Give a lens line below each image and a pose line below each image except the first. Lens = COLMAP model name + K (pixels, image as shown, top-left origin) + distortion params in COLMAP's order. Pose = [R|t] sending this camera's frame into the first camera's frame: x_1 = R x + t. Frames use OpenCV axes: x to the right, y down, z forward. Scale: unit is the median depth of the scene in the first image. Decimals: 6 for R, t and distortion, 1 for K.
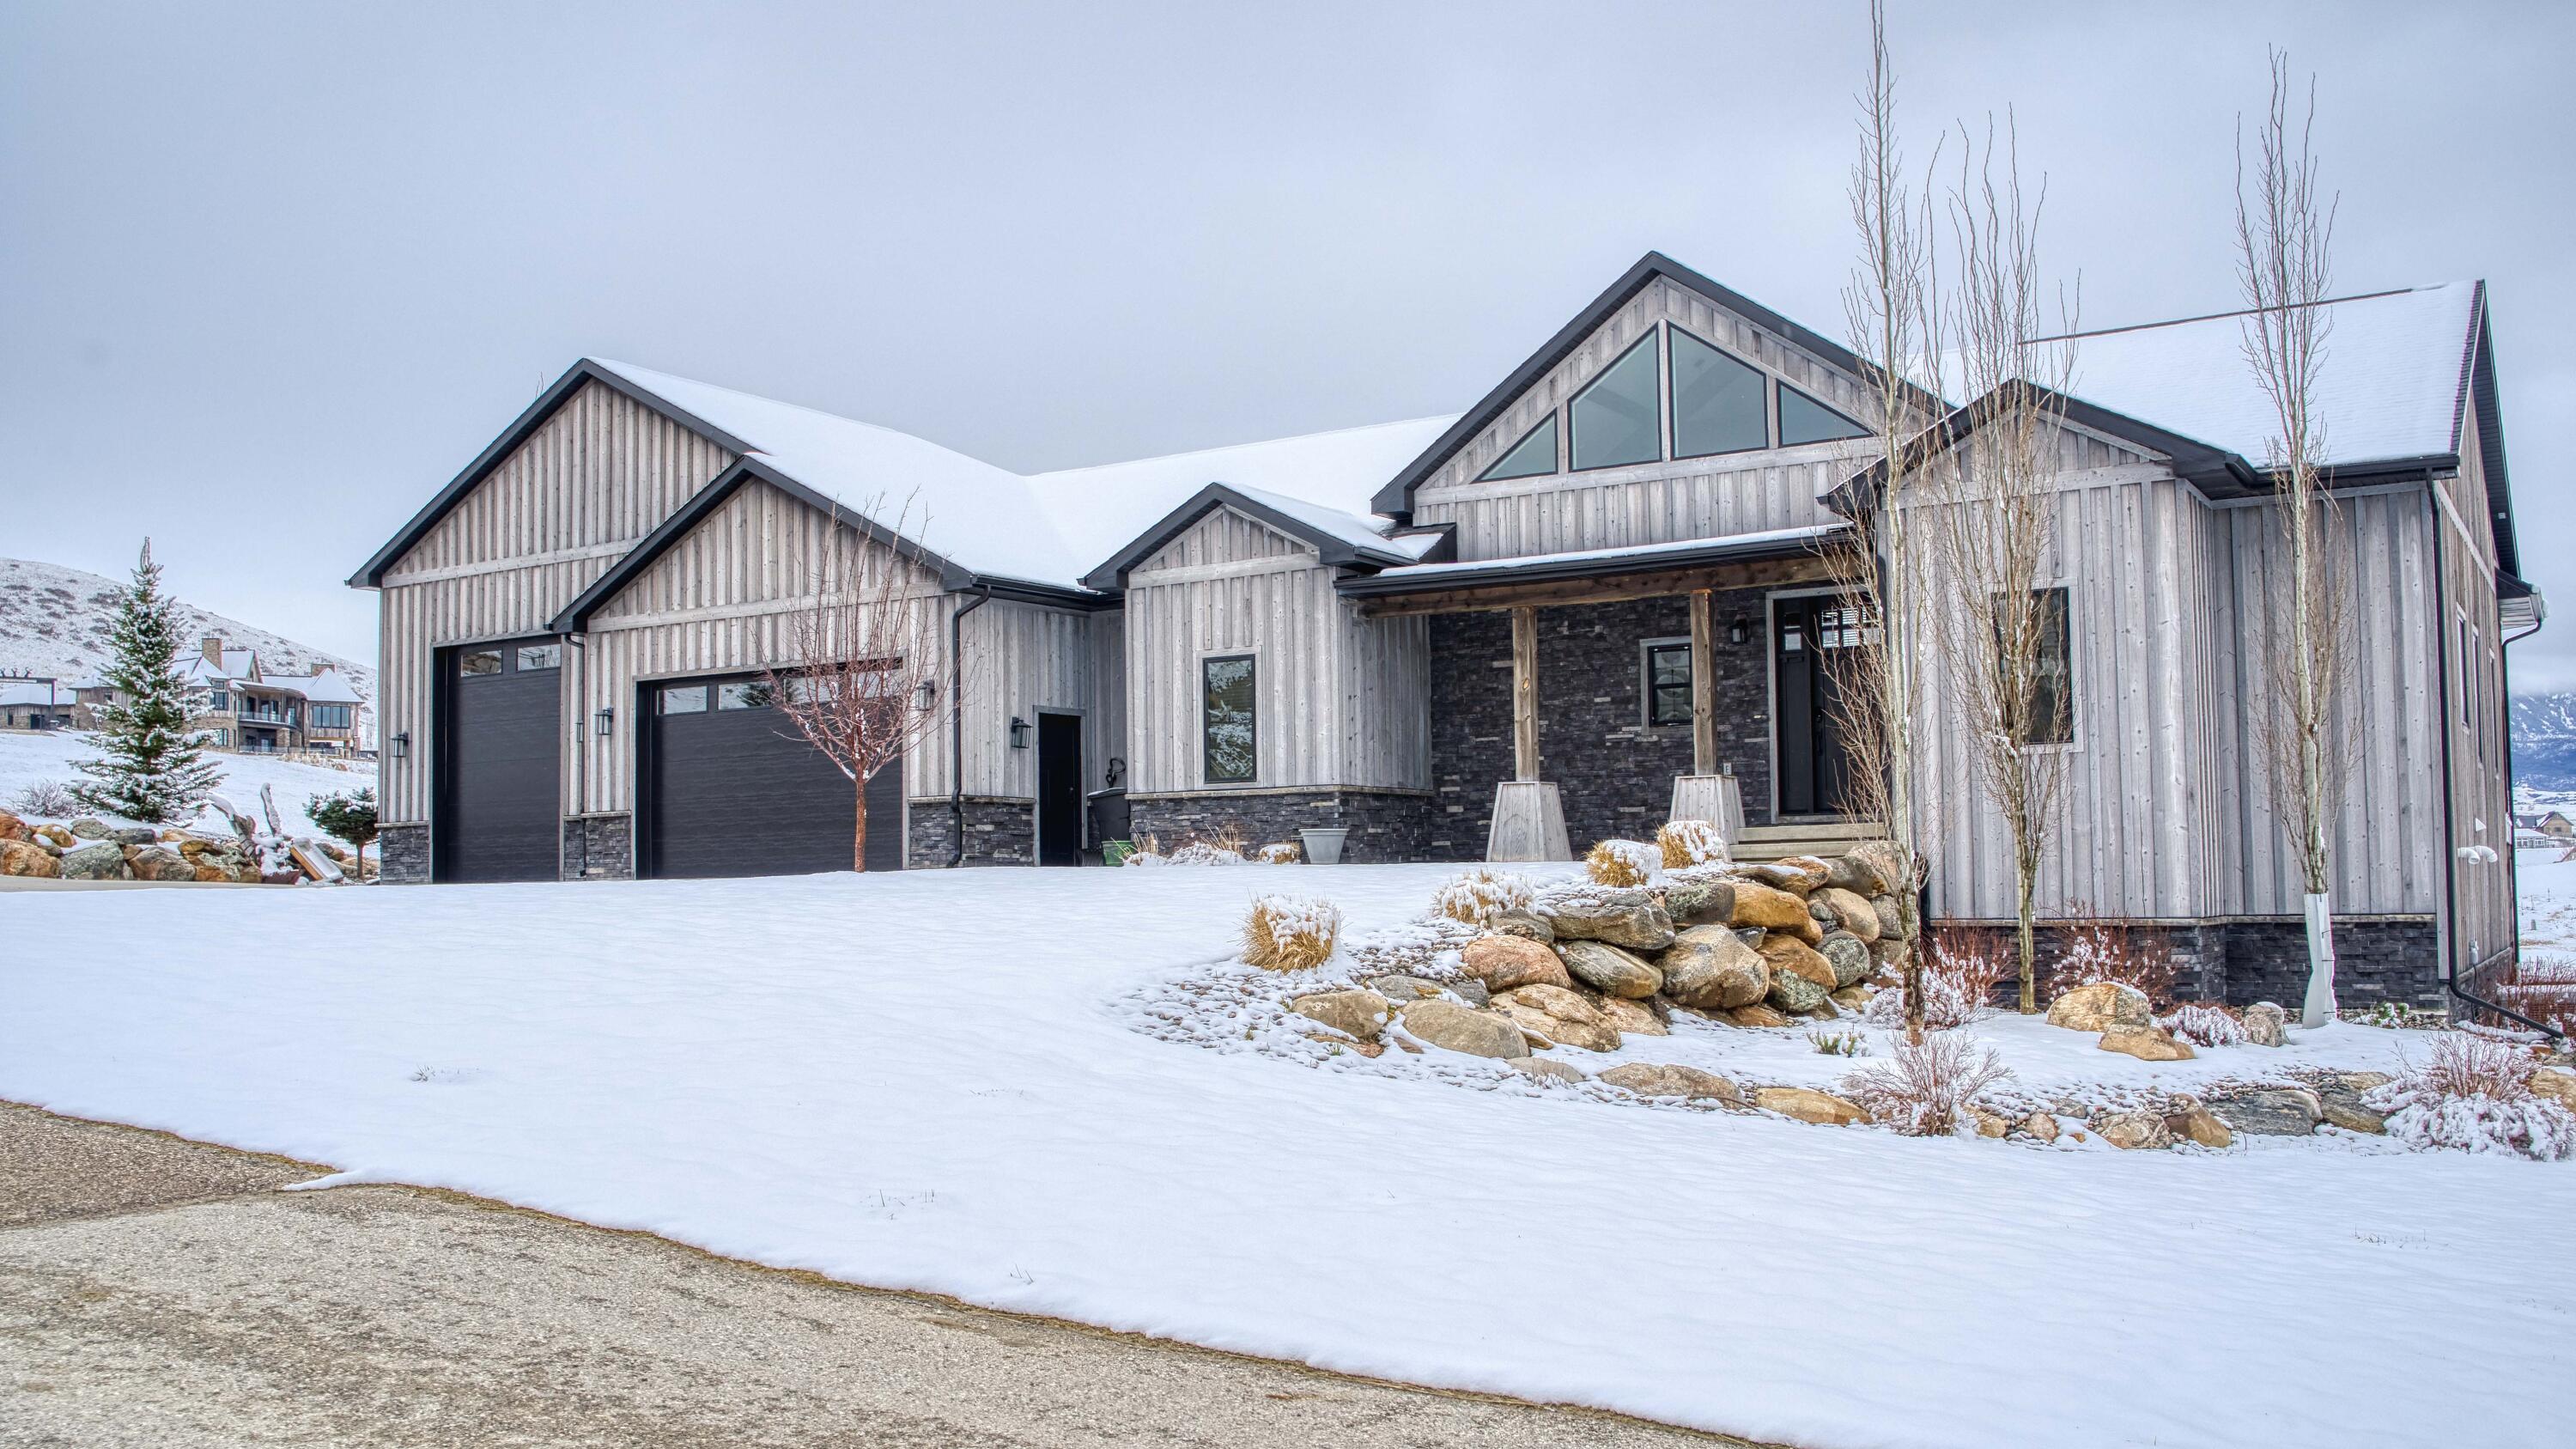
lens RADIAL K [[2221.6, 0, 1287.4], [0, 2221.6, 796.7], [0, 0, 1]] dist [-0.134666, 0.157325]
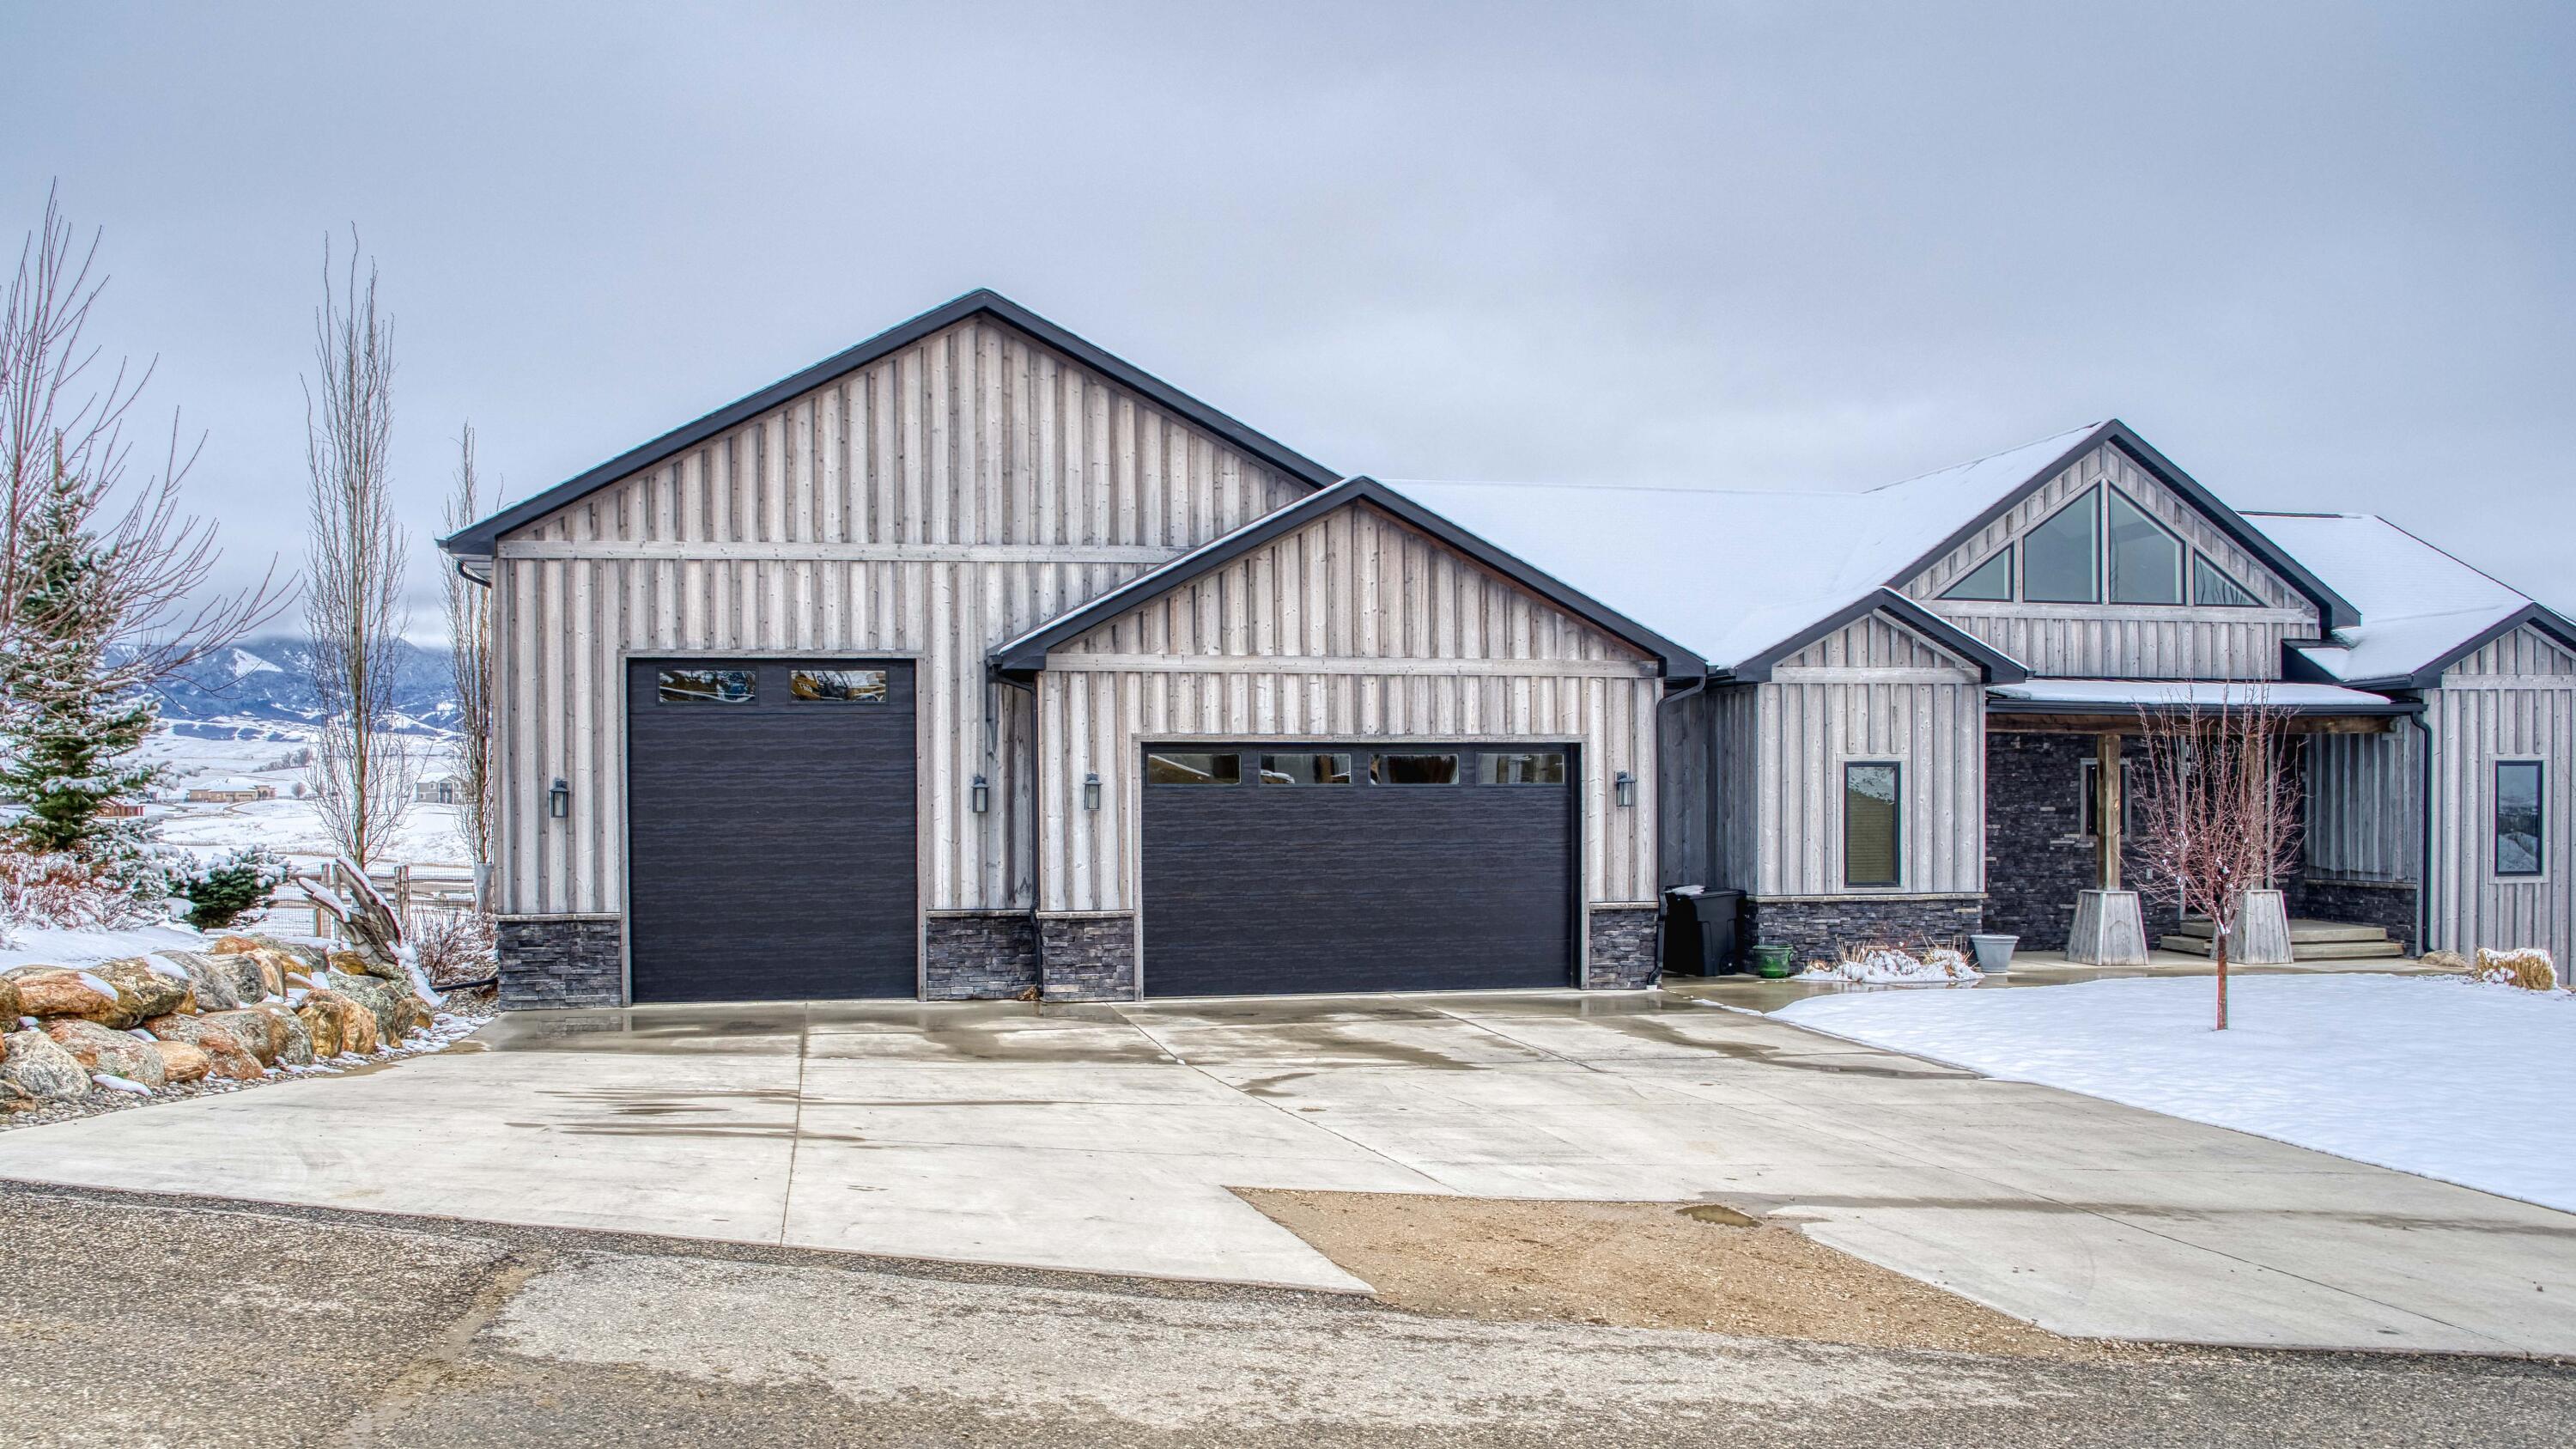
lens RADIAL K [[2167.3, 0, 1224.4], [0, 2167.3, 863.6], [0, 0, 1]] dist [-0.132522, 0.116029]
pose [[0.731704, -0.009690, 0.681554, -0.883040], [-0.033487, 0.998180, 0.050143, -0.054824], [-0.680799, -0.059513, 0.730048, 0.476373]]
